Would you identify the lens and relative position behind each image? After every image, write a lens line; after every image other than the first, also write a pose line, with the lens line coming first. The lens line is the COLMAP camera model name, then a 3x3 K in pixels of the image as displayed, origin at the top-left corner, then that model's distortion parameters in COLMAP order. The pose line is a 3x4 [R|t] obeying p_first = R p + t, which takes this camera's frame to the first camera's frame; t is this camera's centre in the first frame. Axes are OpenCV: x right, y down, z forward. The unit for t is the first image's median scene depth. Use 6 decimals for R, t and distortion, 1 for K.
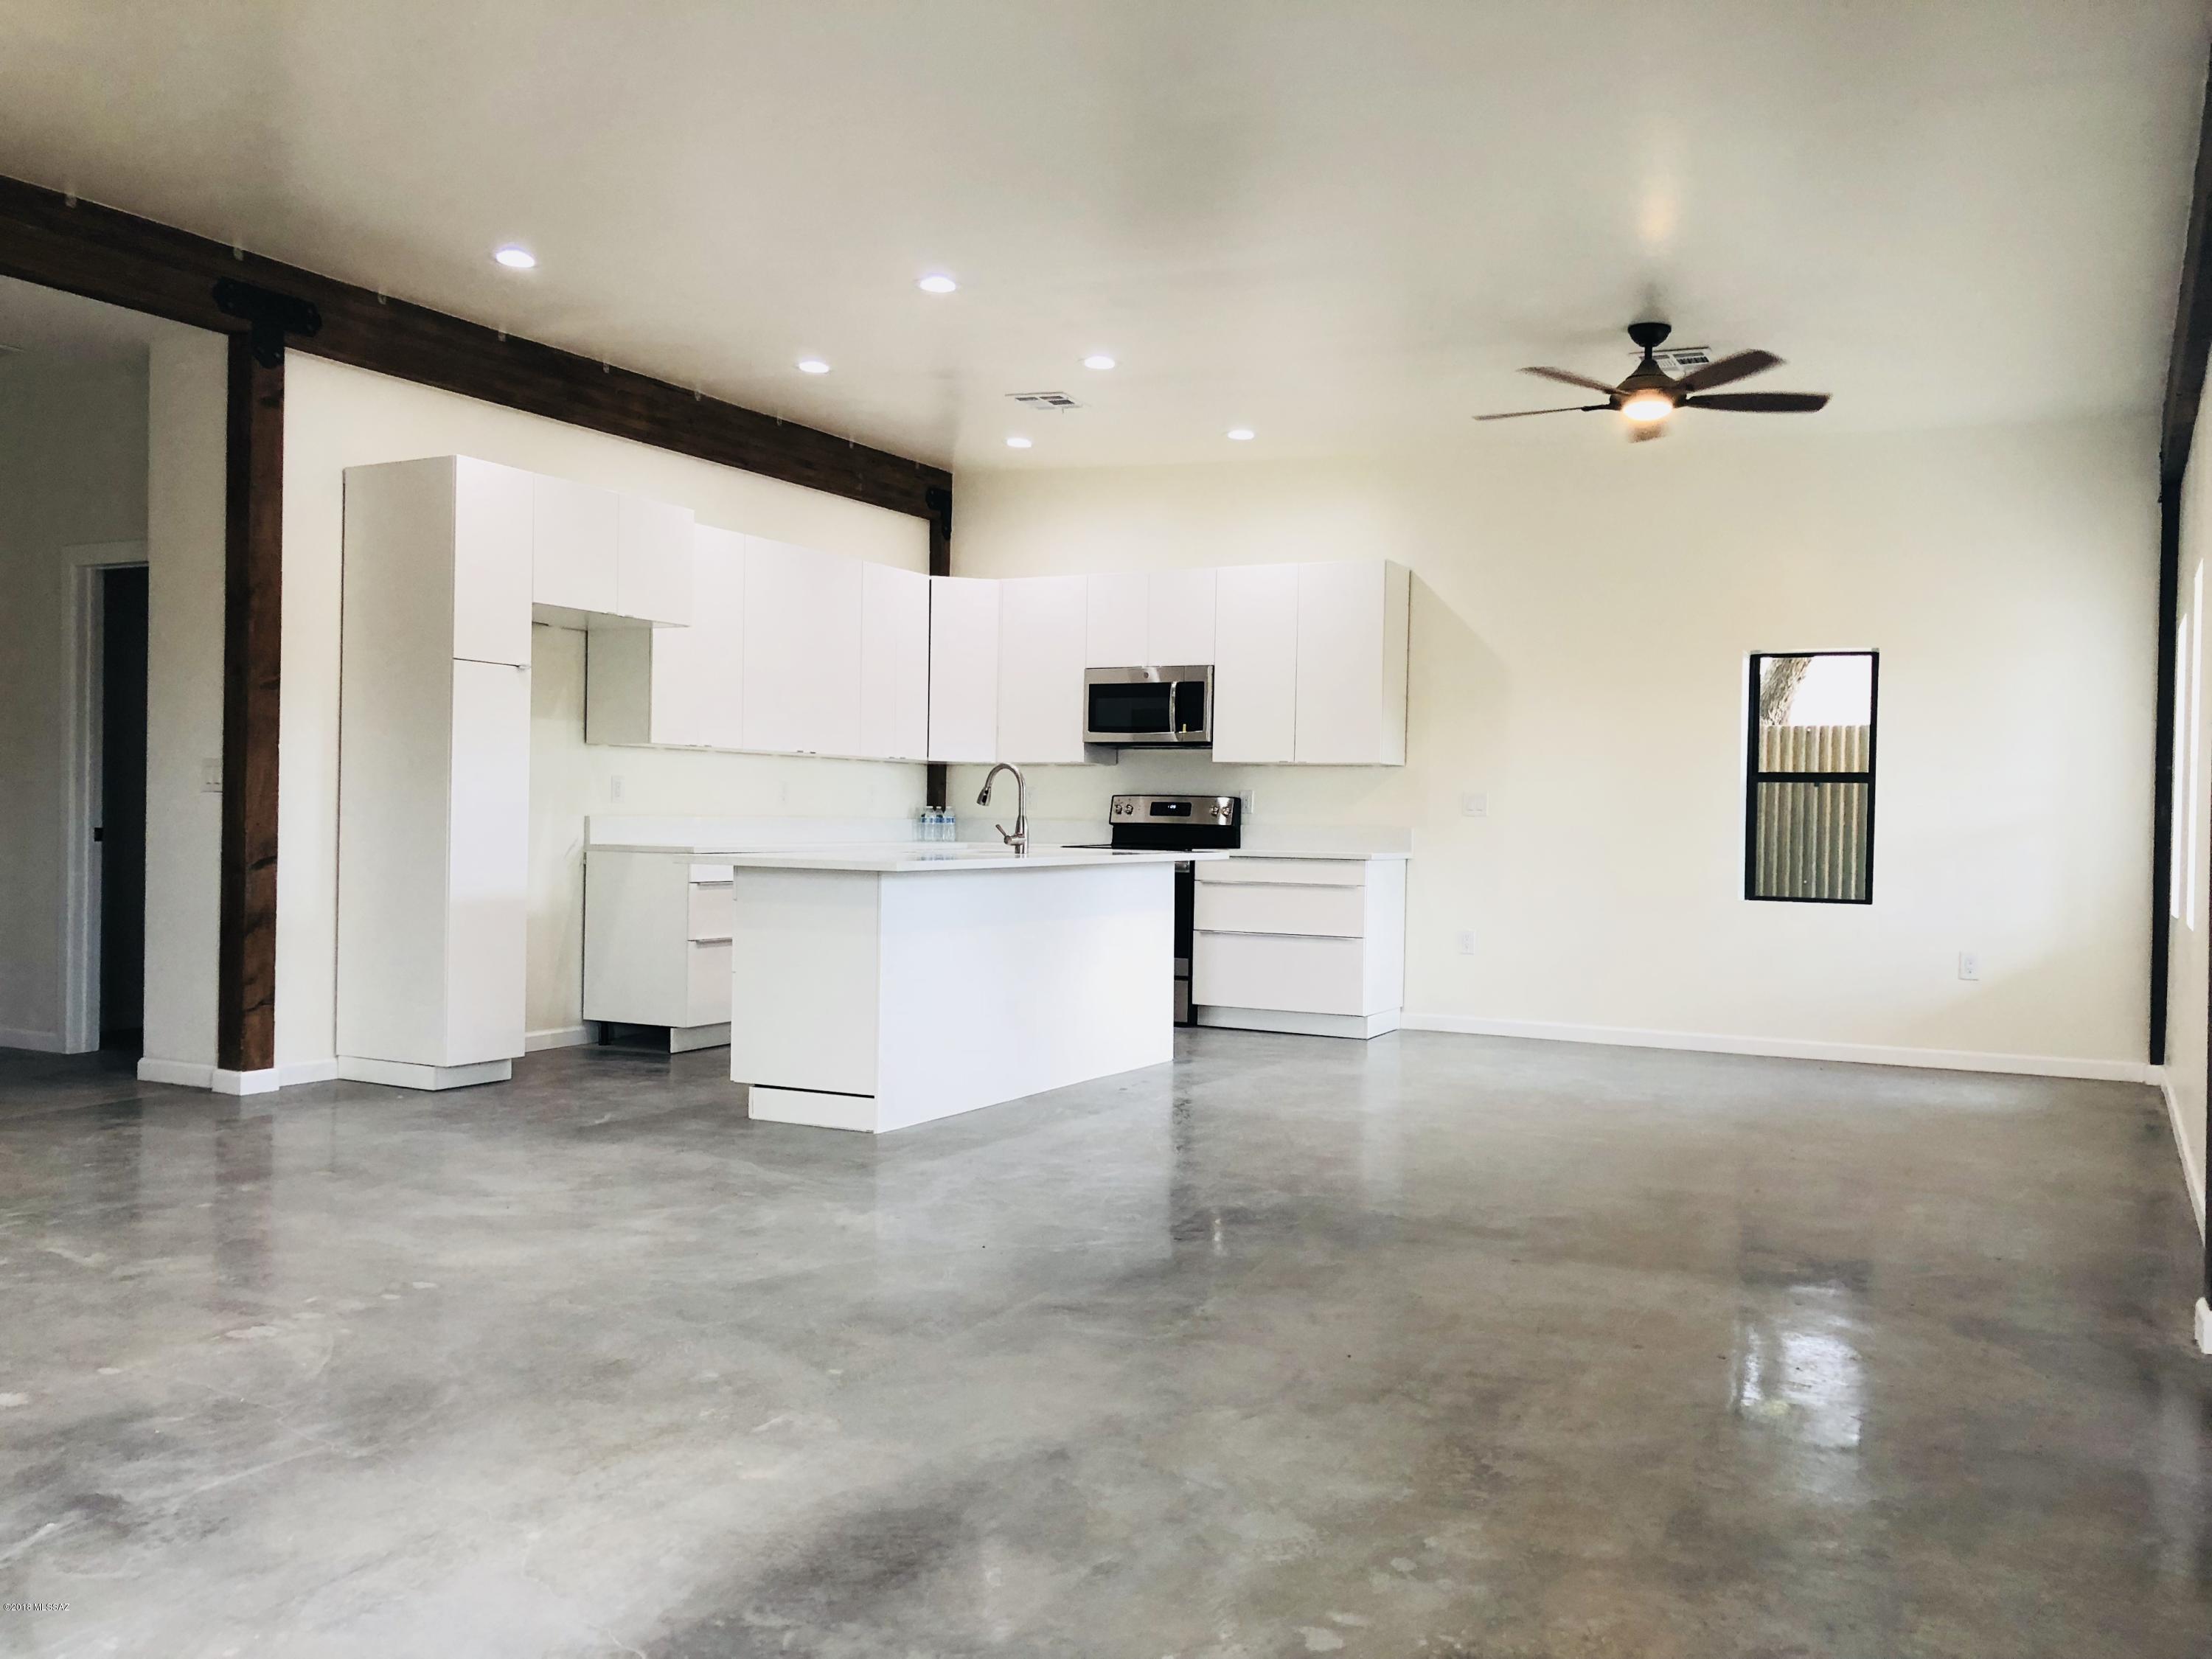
lens RADIAL K [[1802.7, 0, 1107.5], [0, 1802.7, 836.3], [0, 0, 1]] dist [0.049279, -0.077640]
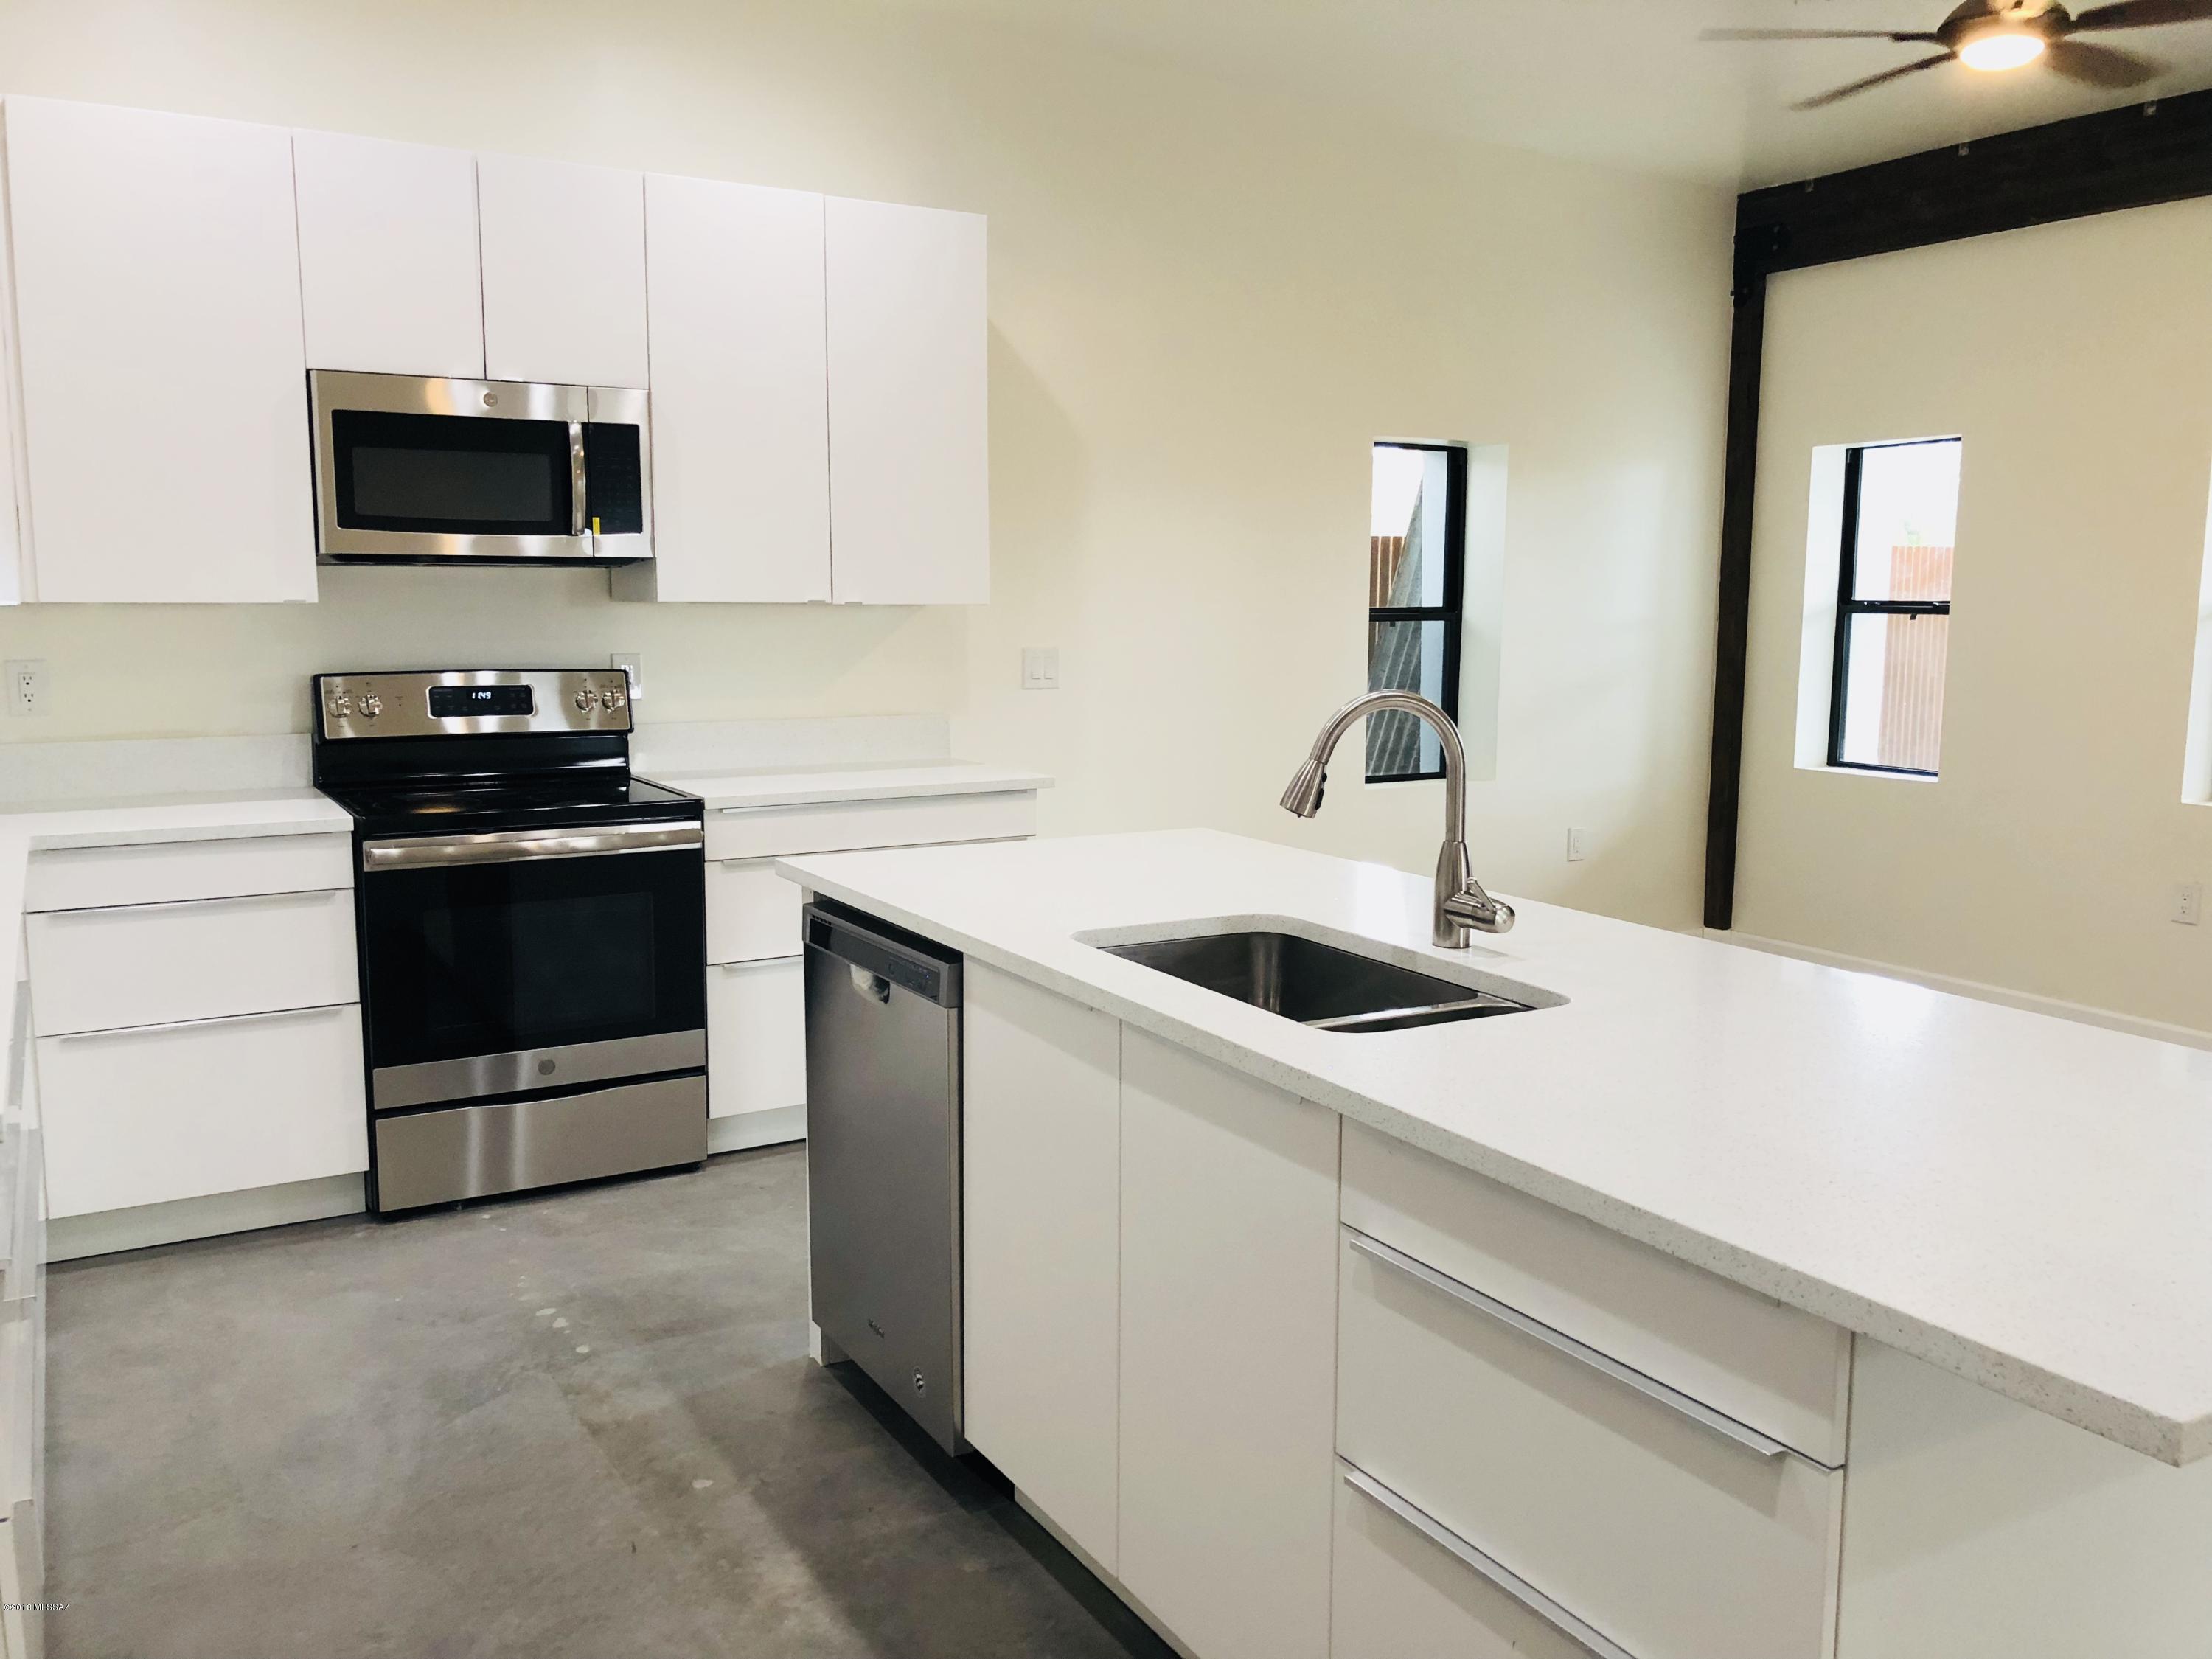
lens RADIAL K [[1809.4, 0, 1111.6], [0, 1809.4, 833.9], [0, 0, 1]] dist [0.030062, -0.062712]
pose [[0.518211, -0.130988, 0.845163, -0.294825], [0.013189, 0.989308, 0.145241, -0.049541], [-0.855151, -0.064118, 0.514398, 0.666900]]
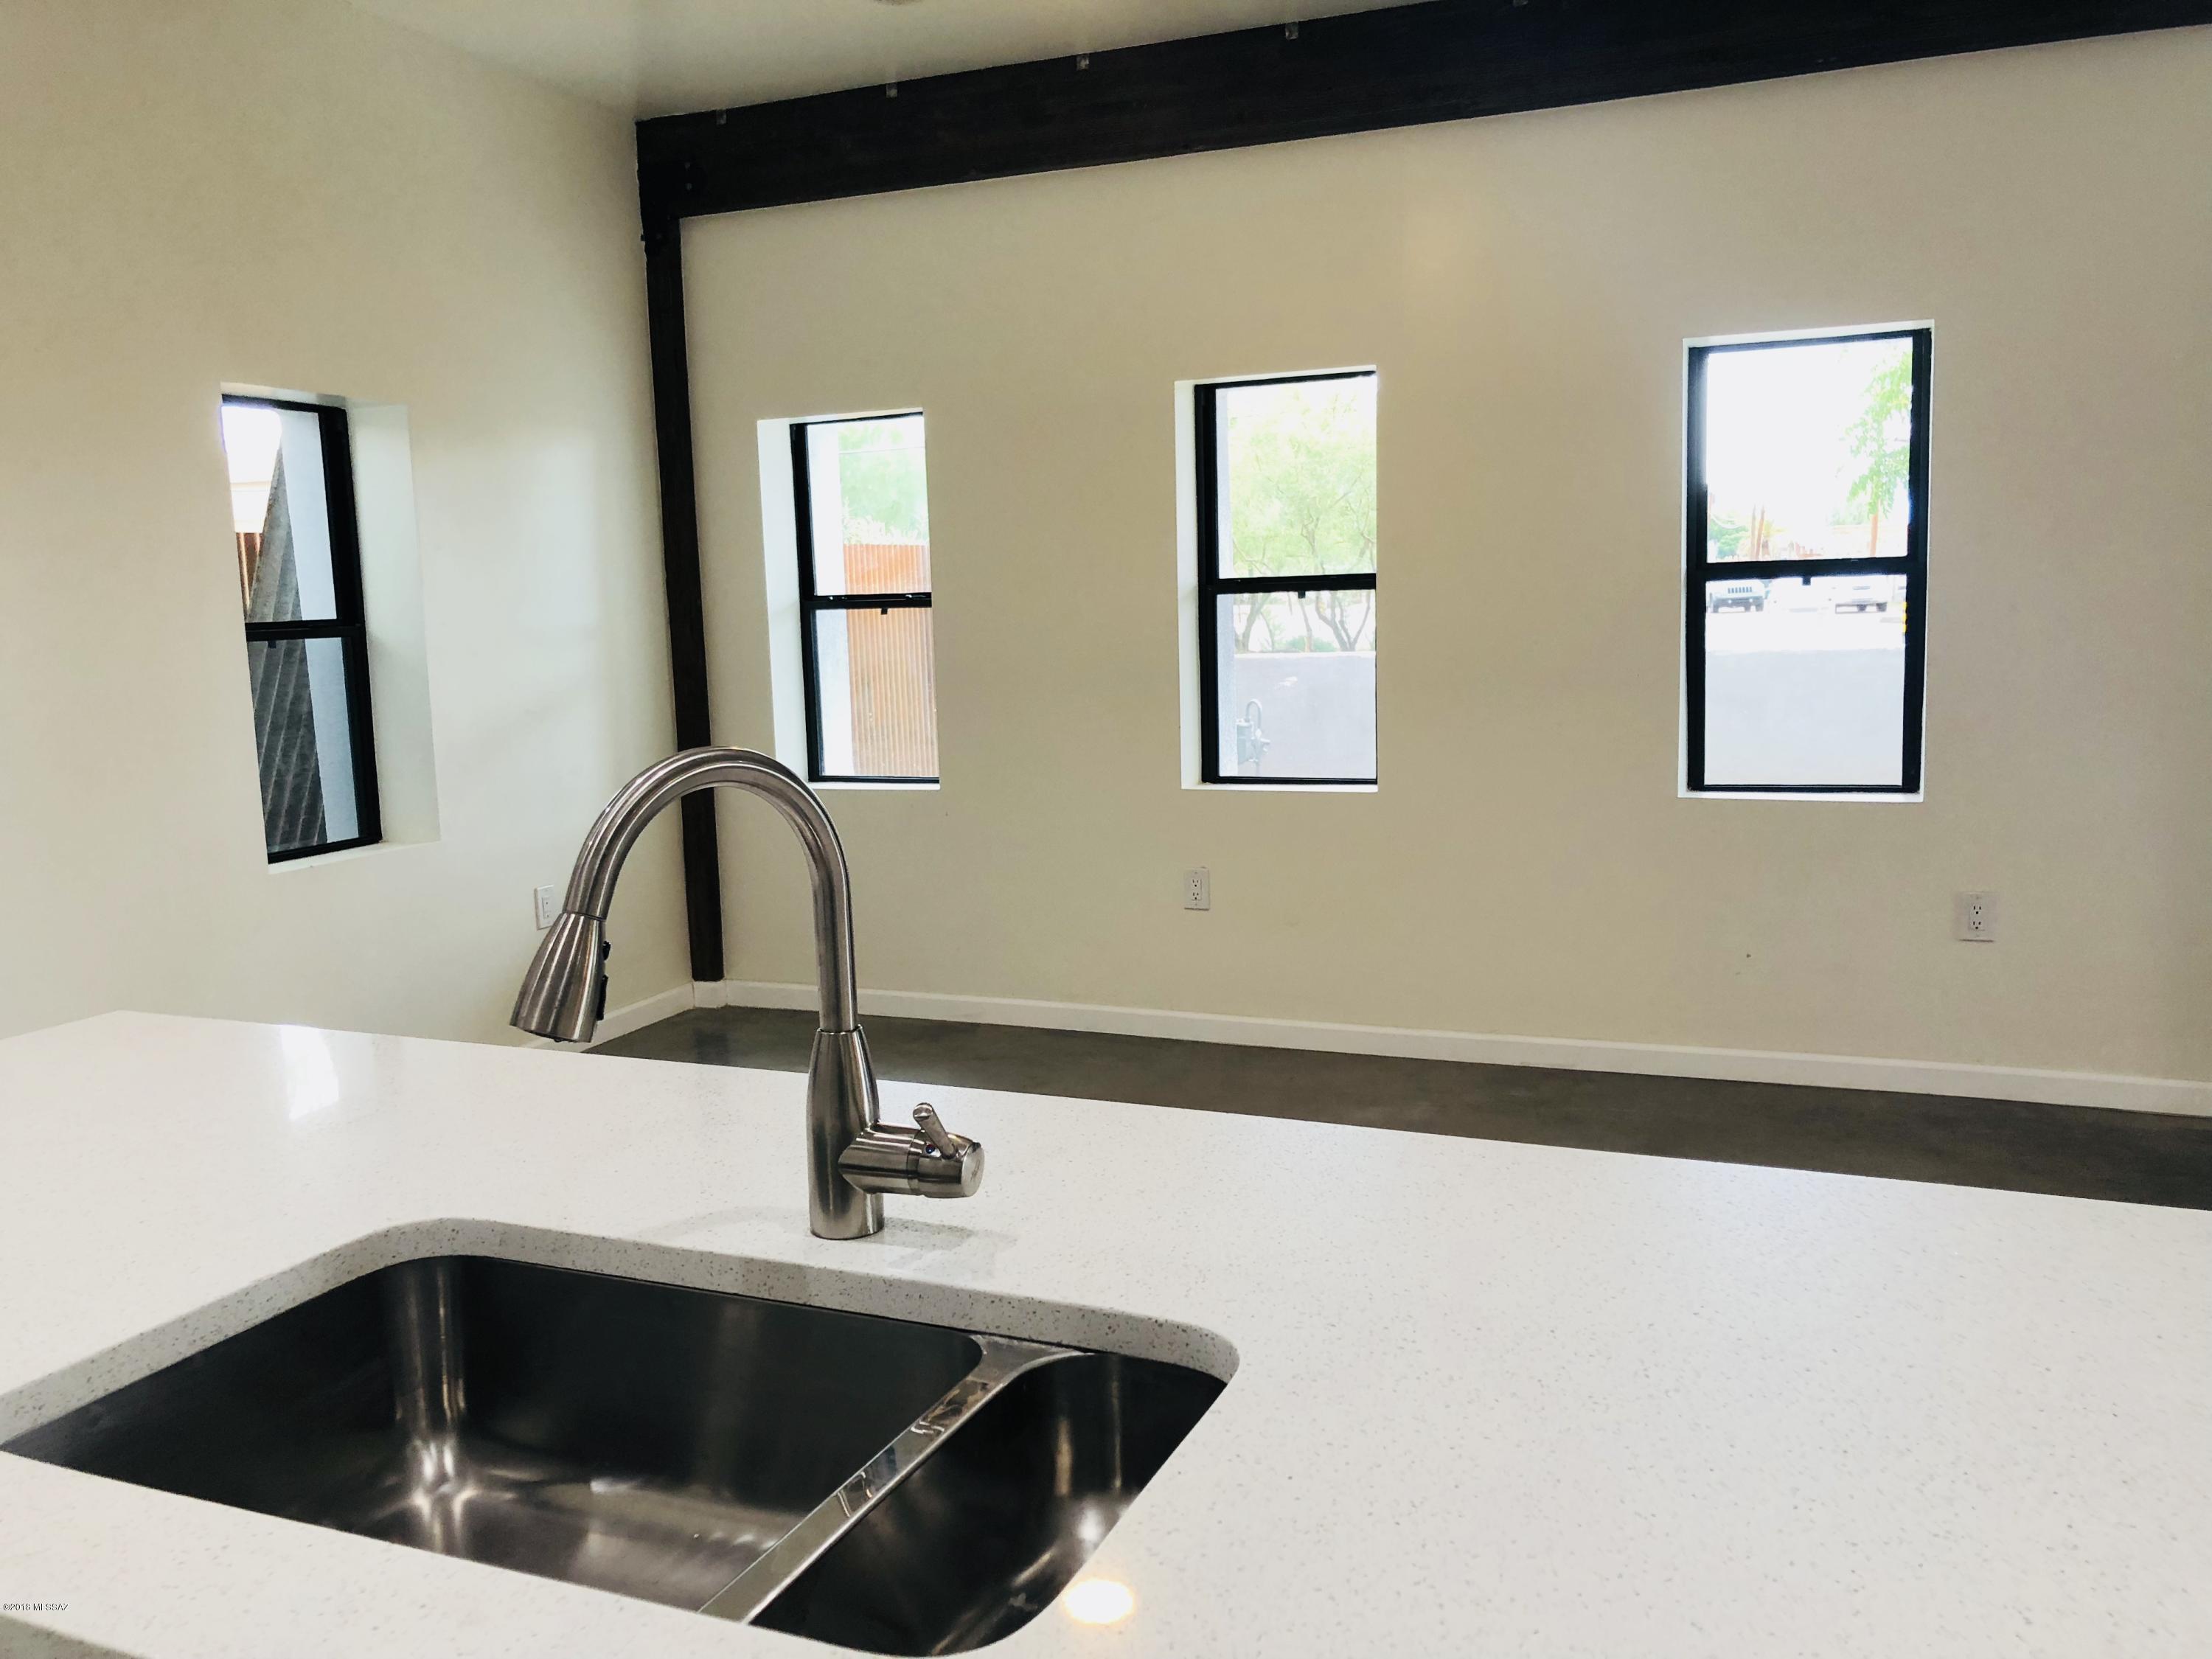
lens RADIAL K [[1809.4, 0, 1111.6], [0, 1809.4, 833.9], [0, 0, 1]] dist [0.030062, -0.062712]
pose [[-0.103789, -0.148414, 0.983464, -0.173758], [0.037097, 0.987538, 0.152944, -0.043489], [-0.993907, 0.052357, -0.096990, 0.755527]]
